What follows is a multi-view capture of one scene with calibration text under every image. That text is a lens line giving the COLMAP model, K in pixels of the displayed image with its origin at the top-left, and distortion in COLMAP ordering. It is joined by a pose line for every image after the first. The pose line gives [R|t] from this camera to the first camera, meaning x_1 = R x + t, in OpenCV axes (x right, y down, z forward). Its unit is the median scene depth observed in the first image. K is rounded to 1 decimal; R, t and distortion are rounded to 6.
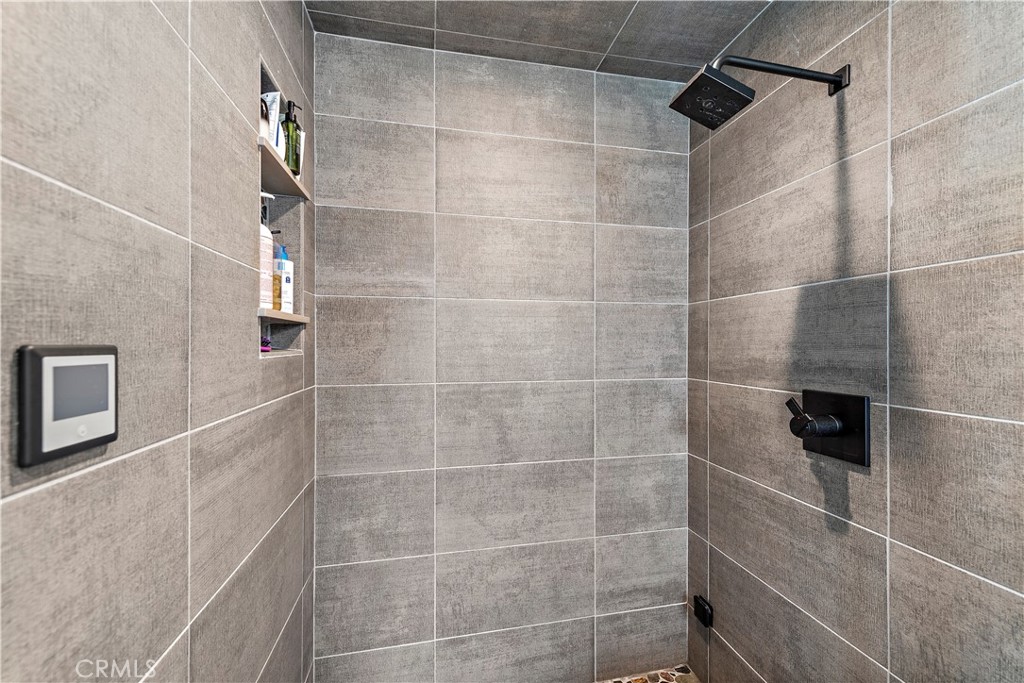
lens RADIAL K [[401.9, 0, 511.9], [0, 401.9, 344.9], [0, 0, 1]] dist [0.009001, -0.001289]
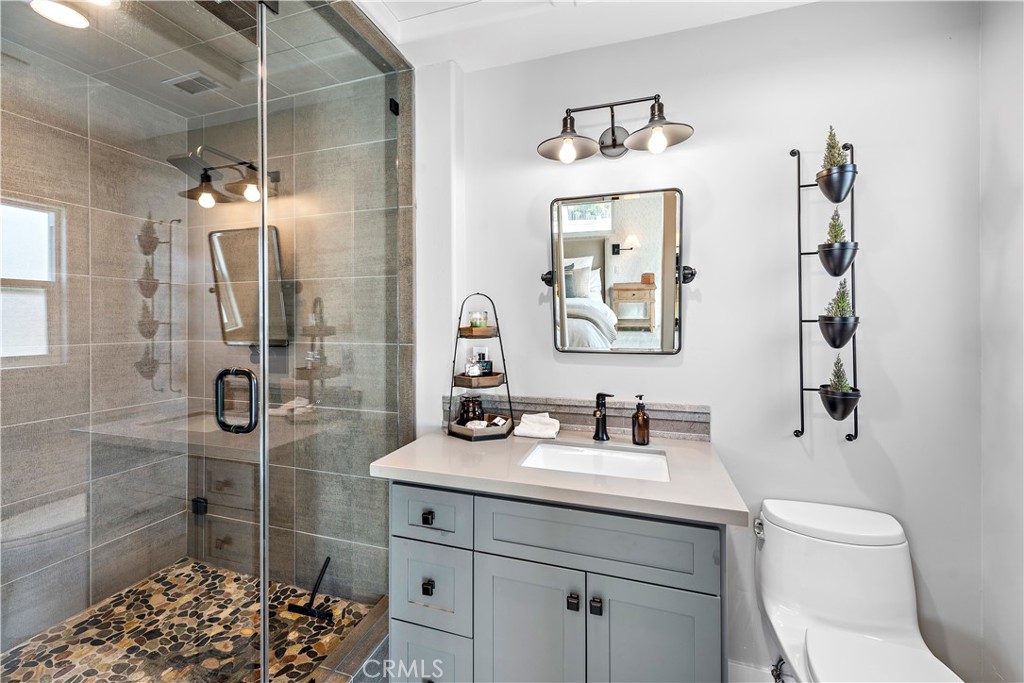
lens RADIAL K [[401.9, 0, 506.8], [0, 401.9, 324.0], [0, 0, 1]] dist [0.009001, -0.001289]
pose [[0.487966, -0.004402, 0.872851, -0.222830], [0.000908, 0.999989, 0.004536, 0.025923], [-0.872862, -0.001421, 0.487965, -0.600176]]
